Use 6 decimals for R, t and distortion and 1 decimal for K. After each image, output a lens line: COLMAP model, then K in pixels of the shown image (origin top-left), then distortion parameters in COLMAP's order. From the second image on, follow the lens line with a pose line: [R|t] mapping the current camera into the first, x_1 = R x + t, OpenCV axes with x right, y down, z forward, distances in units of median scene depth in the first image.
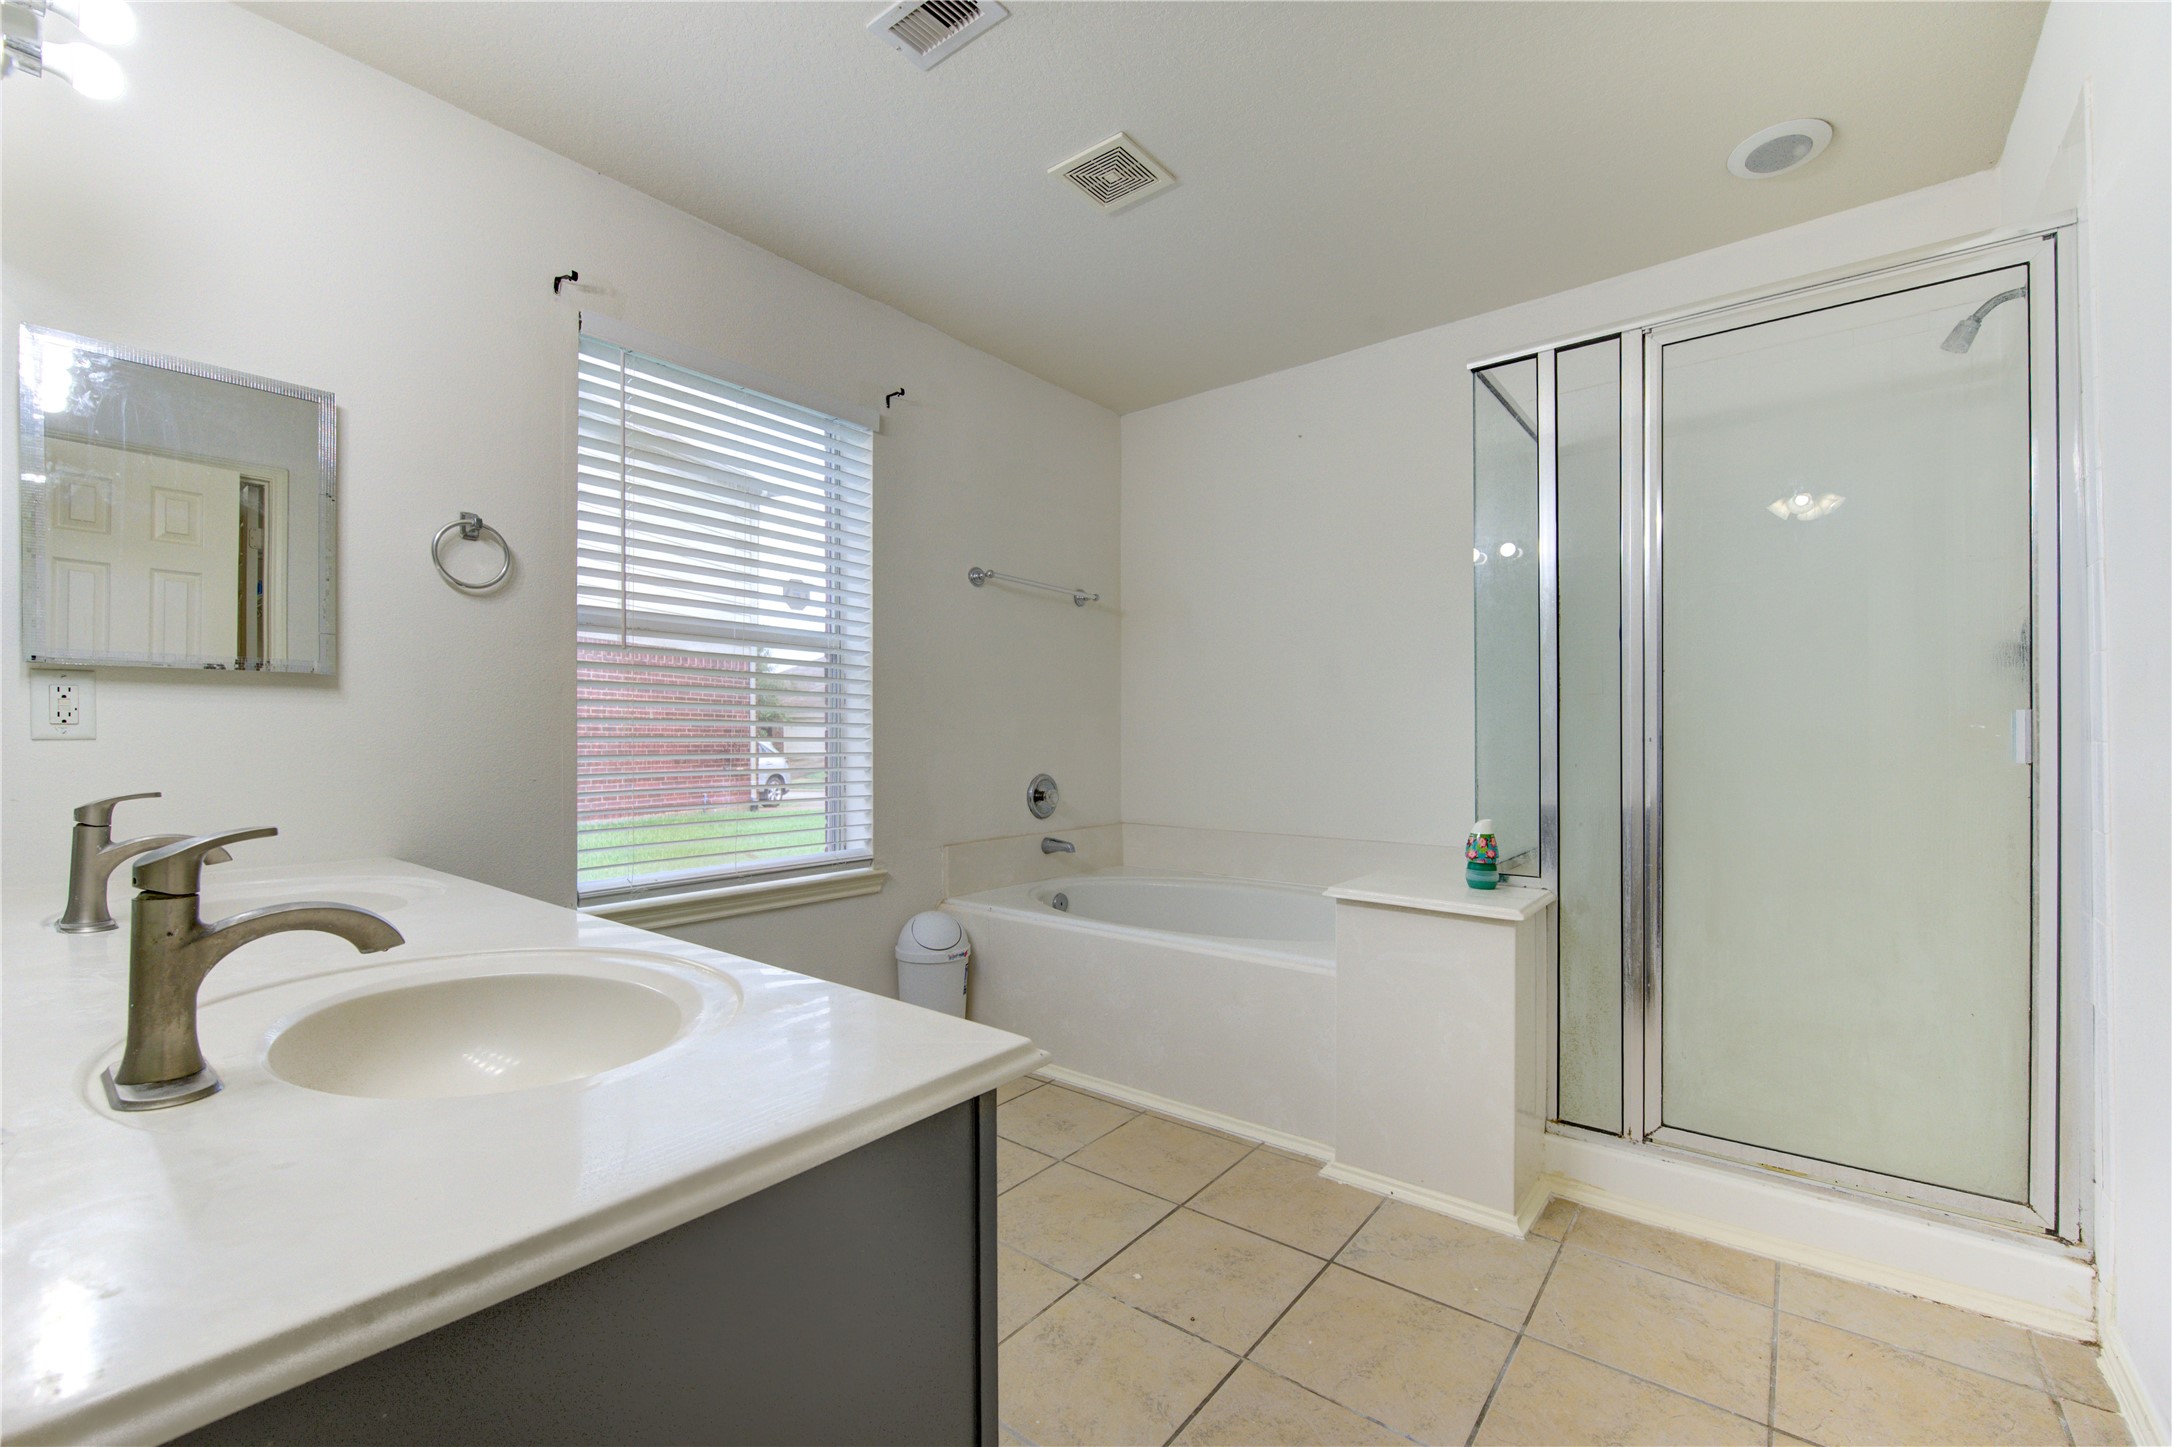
lens RADIAL K [[908.0, 0, 1122.3], [0, 908.0, 728.7], [0, 0, 1]] dist [-0.001385, -0.005036]
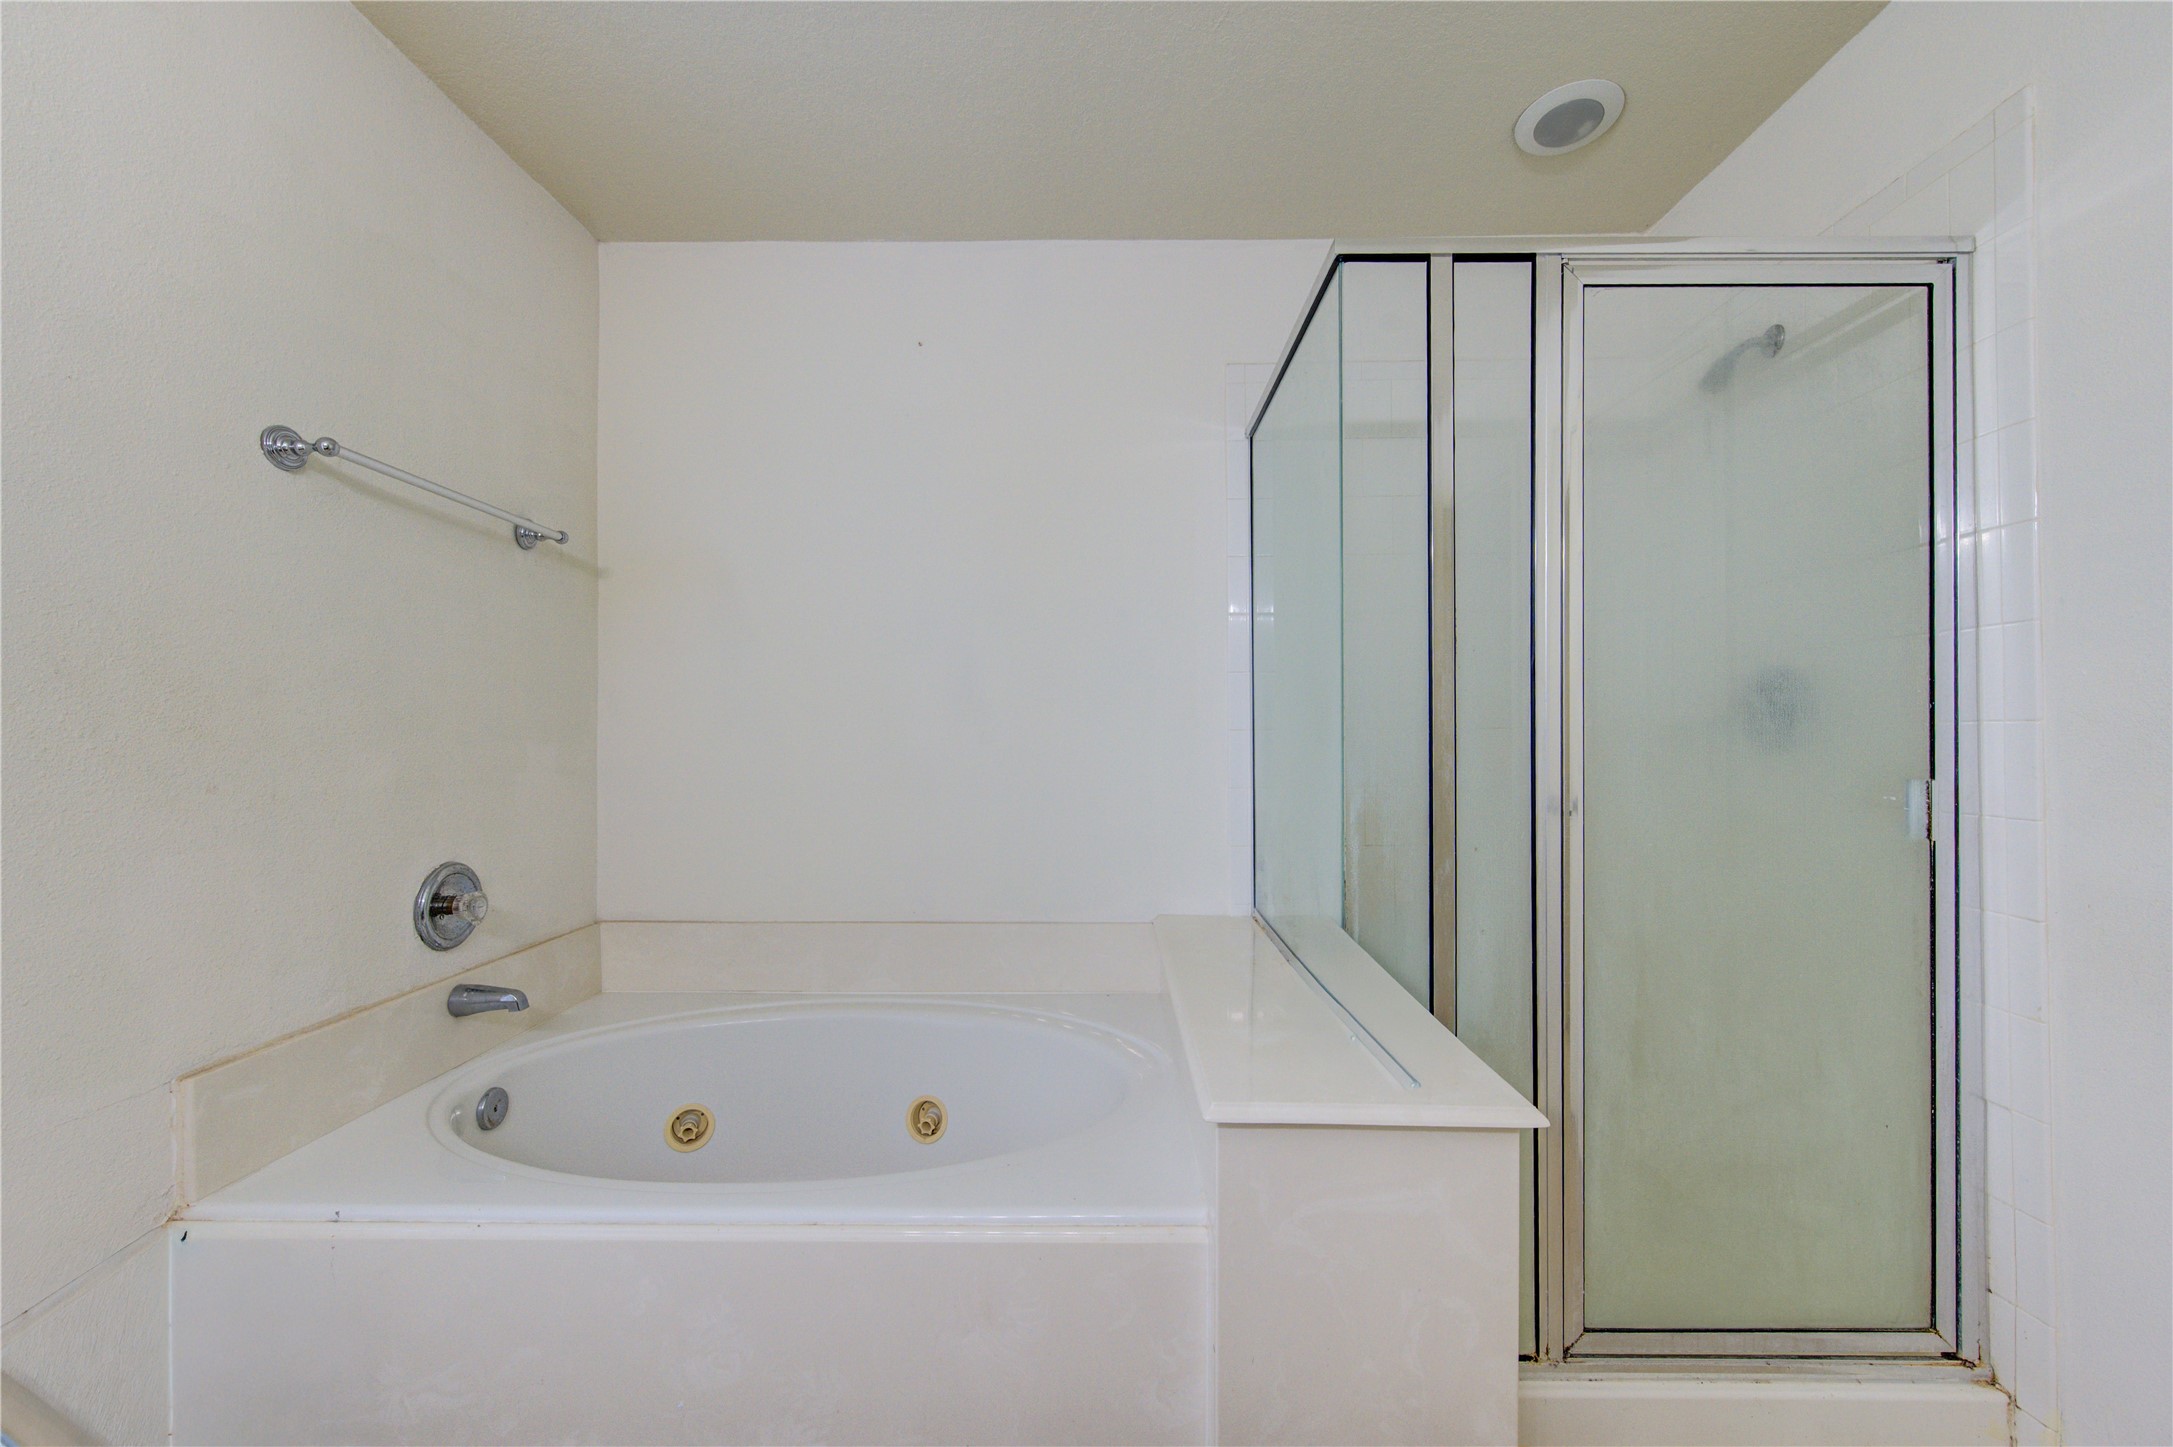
lens RADIAL K [[863.5, 0, 1093.6], [0, 863.5, 729.9], [0, 0, 1]] dist [0.007259, -0.002054]
pose [[0.800802, 0.009750, 0.598850, -0.091277], [-0.011214, 0.999936, -0.001285, -0.028623], [-0.598824, -0.005687, 0.800861, 0.391765]]
